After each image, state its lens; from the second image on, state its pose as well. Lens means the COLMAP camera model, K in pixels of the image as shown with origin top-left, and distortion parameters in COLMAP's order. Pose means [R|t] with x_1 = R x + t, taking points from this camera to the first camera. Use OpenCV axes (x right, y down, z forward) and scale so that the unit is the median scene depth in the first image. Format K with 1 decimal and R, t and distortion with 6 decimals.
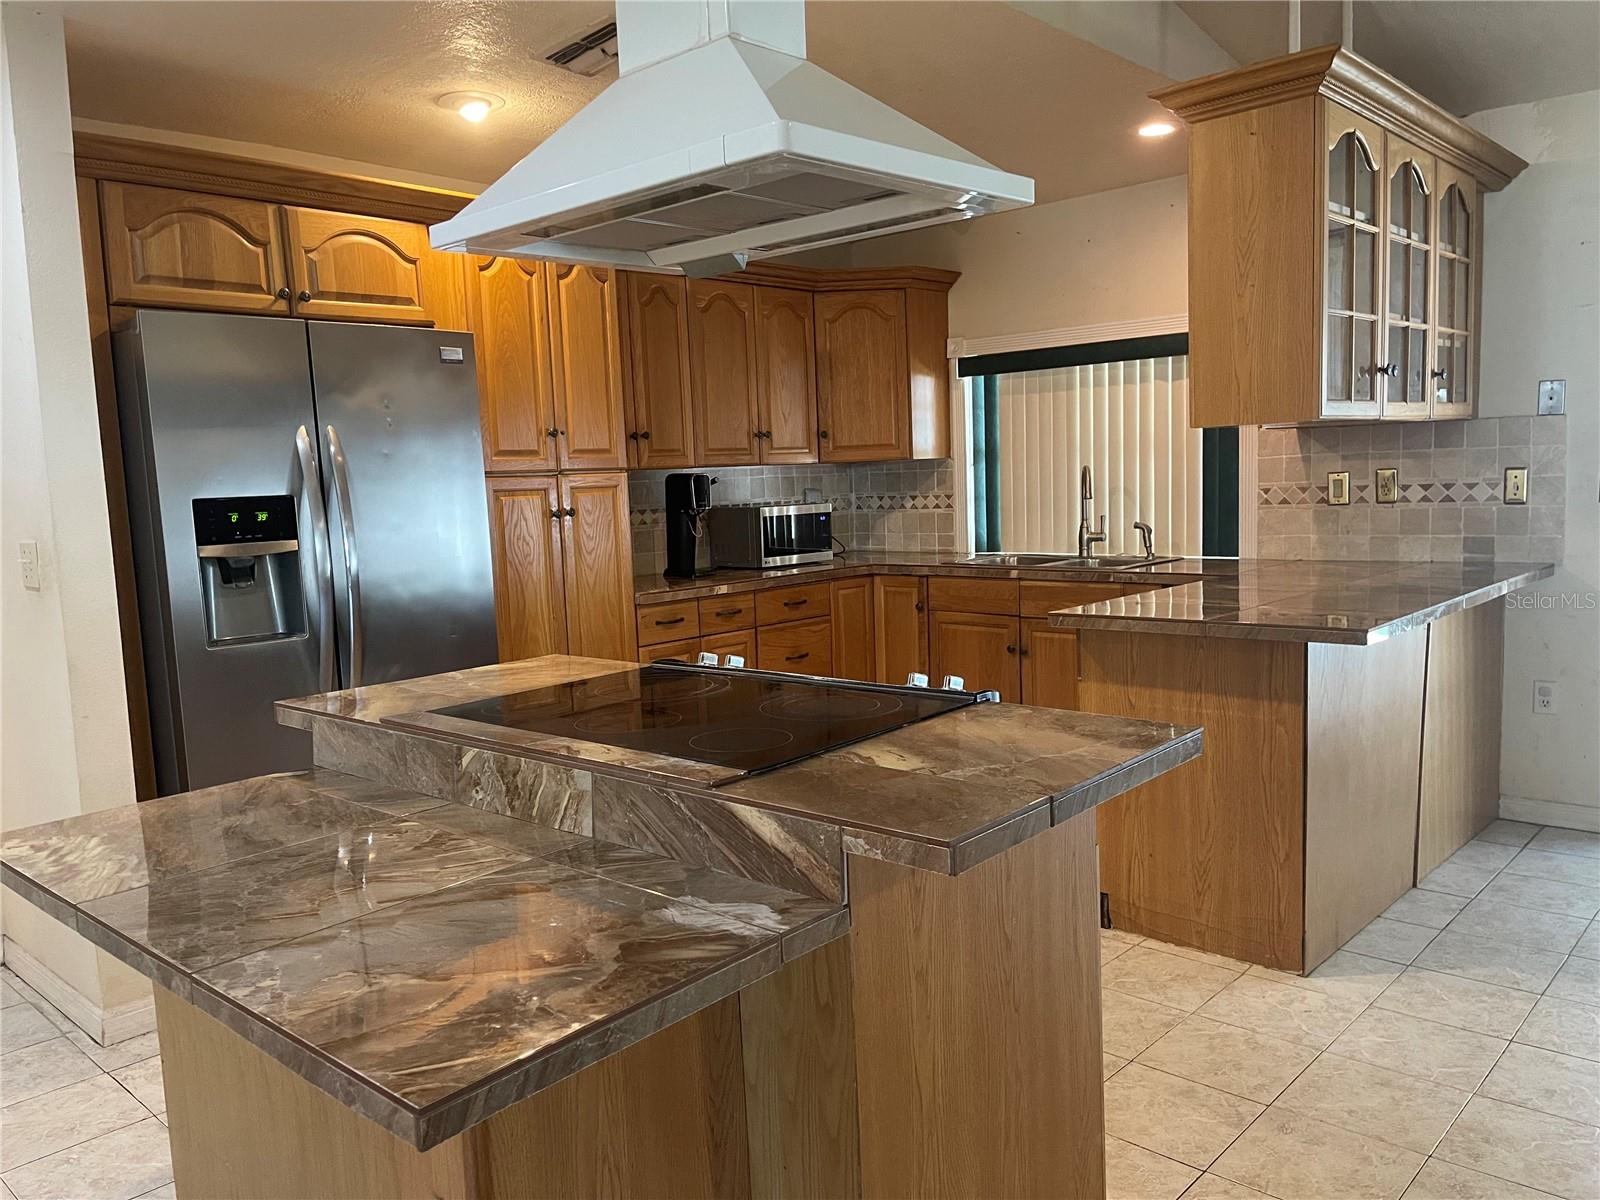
lens RADIAL K [[1210.6, 0, 791.3], [0, 1210.6, 617.2], [0, 0, 1]] dist [0.072260, -0.084343]
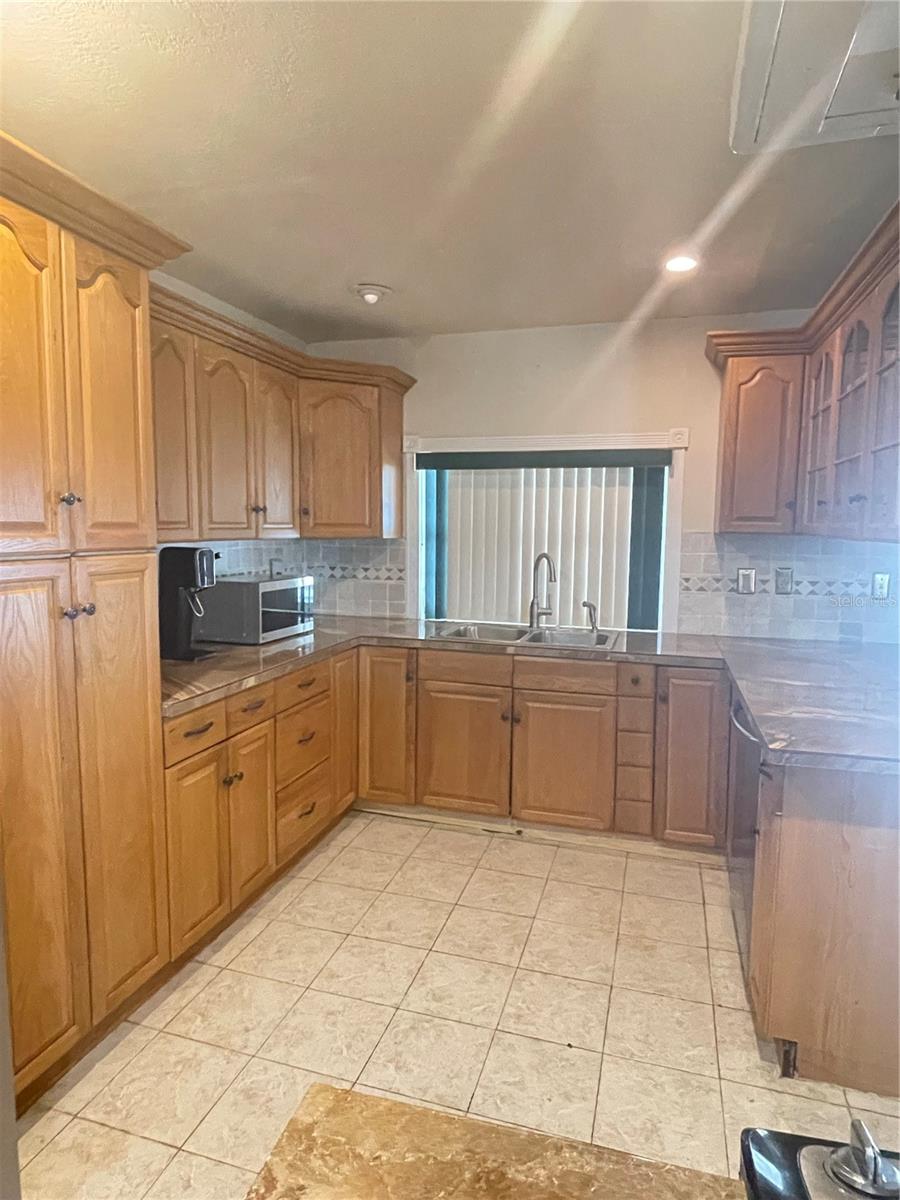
lens RADIAL K [[700.4, 0, 450.1], [0, 700.4, 596.8], [0, 0, 1]] dist [0.023917, -0.041120]
pose [[0.896409, 0.003295, 0.443215, -0.167578], [0.006792, 0.999753, -0.021170, -0.080214], [-0.443175, 0.021988, 0.896165, 0.508987]]
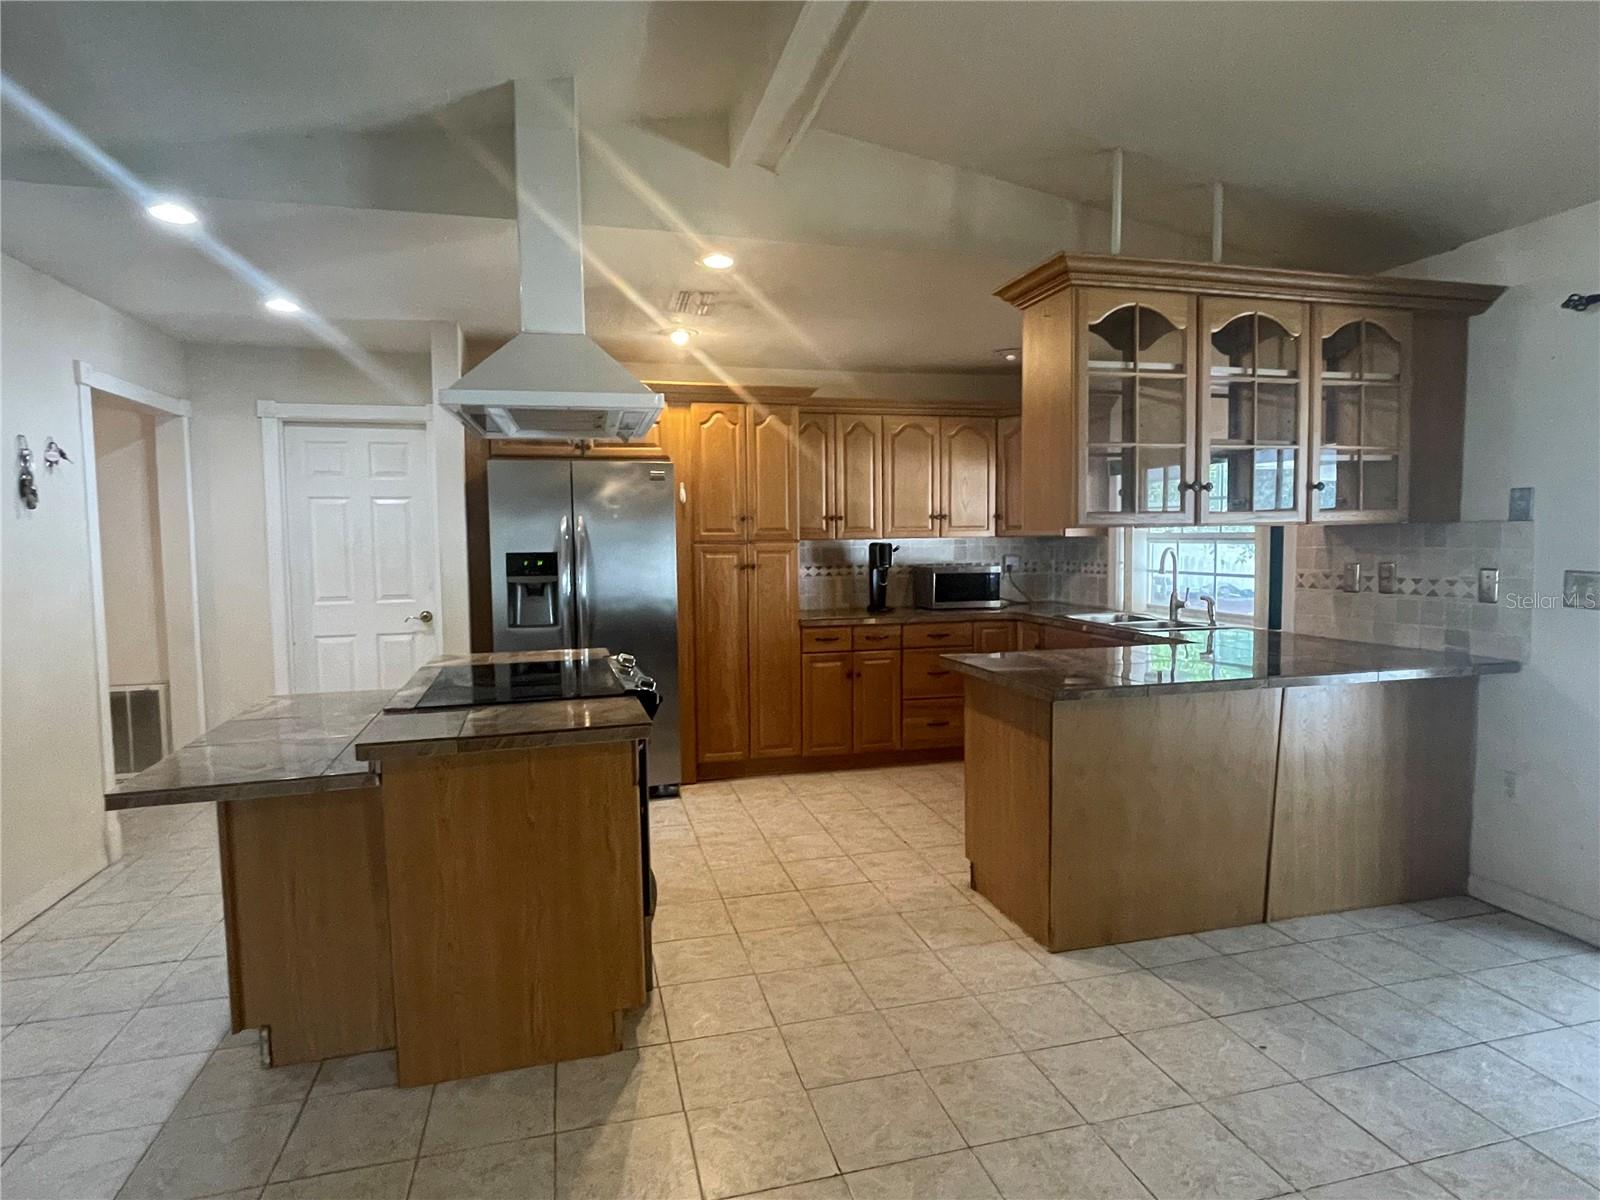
lens RADIAL K [[878.1, 0, 797.3], [0, 878.1, 597.1], [0, 0, 1]] dist [-0.002778, -0.002560]
pose [[0.844164, 0.067022, -0.531879, 0.476456], [-0.085936, 0.996241, -0.010857, -0.035816], [0.529153, 0.054873, 0.846751, 0.035426]]
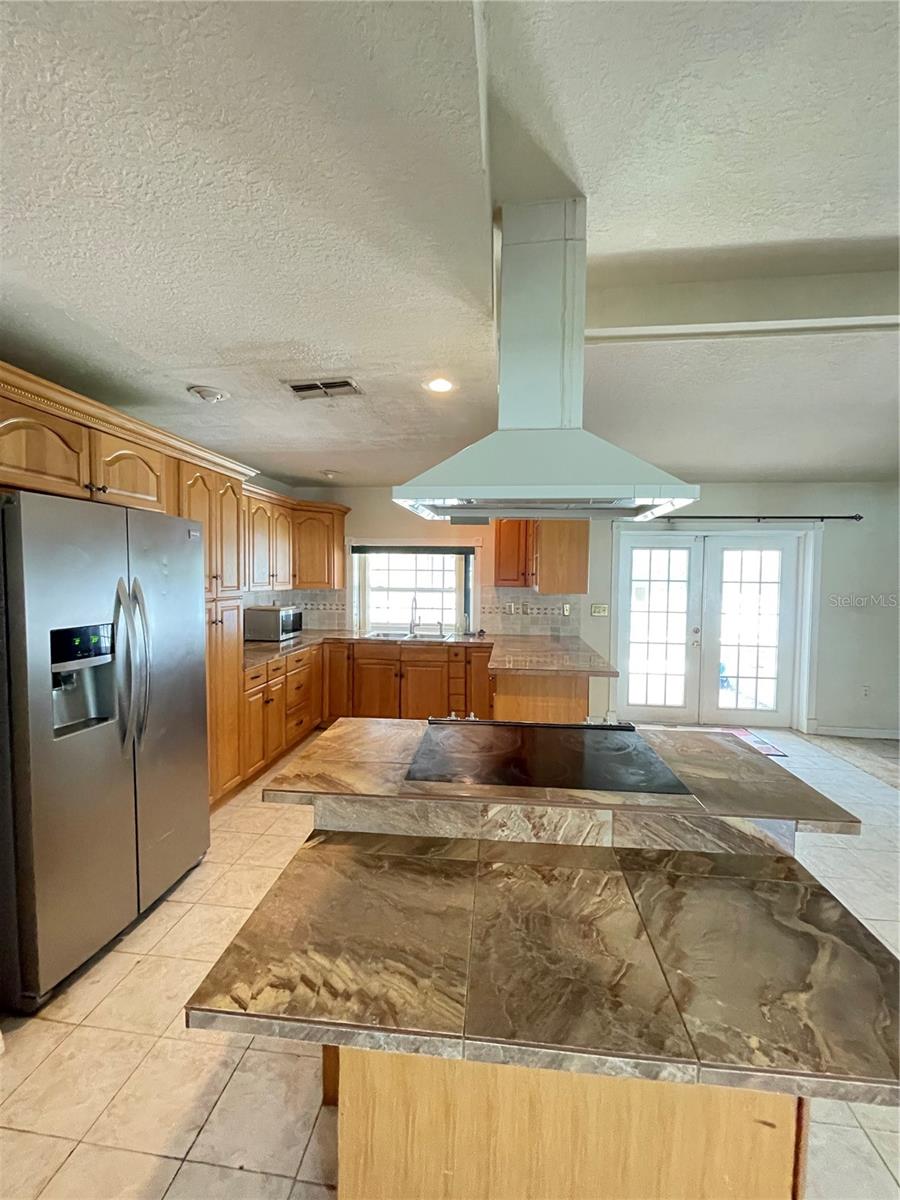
lens RADIAL K [[485.5, 0, 454.5], [0, 485.5, 594.9], [0, 0, 1]] dist [-0.004258, 0.000941]
pose [[0.805444, 0.023337, 0.592213, -0.316688], [0.028043, 0.996605, -0.077412, -0.057794], [-0.592009, 0.078958, 0.802054, 0.211664]]
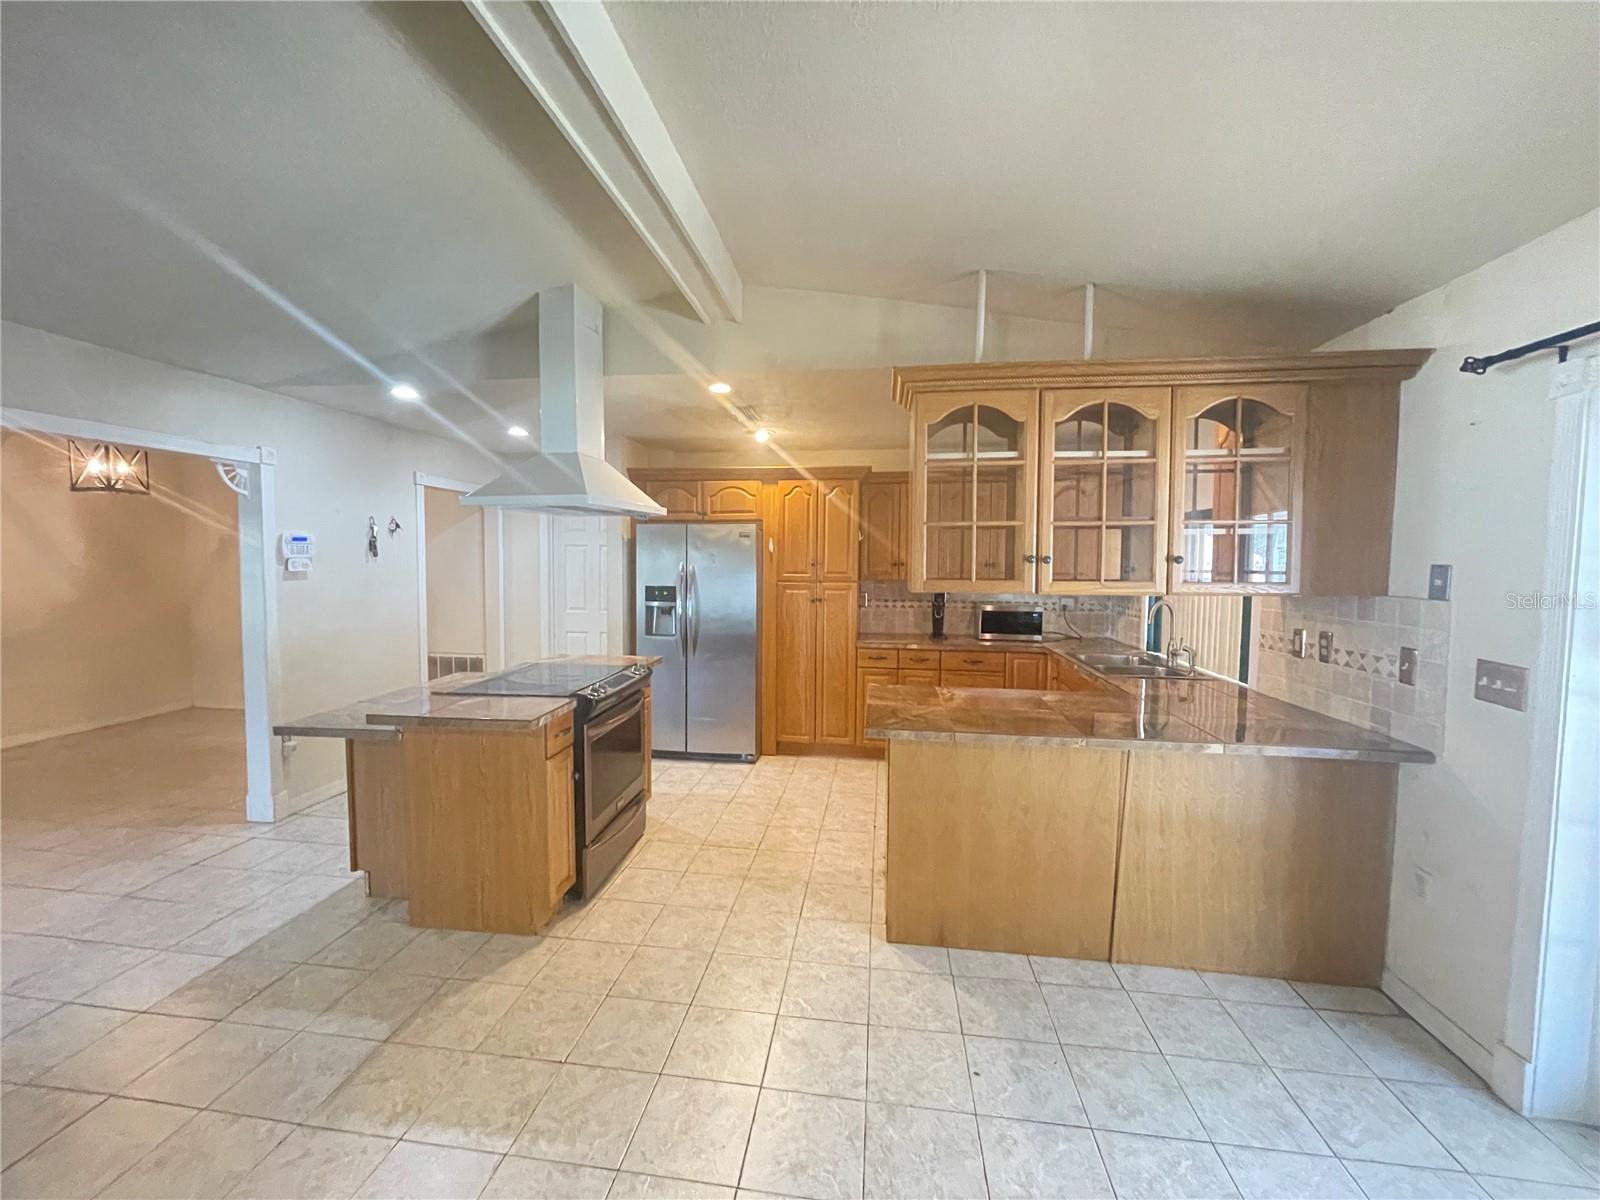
lens RADIAL K [[648.8, 0, 793.2], [0, 648.8, 594.5], [0, 0, 1]] dist [-0.006416, 0.003290]
pose [[0.571078, 0.089971, -0.815951, 0.712467], [-0.127916, 0.991587, 0.019811, -0.108394], [0.810869, 0.093060, 0.577782, 0.273269]]
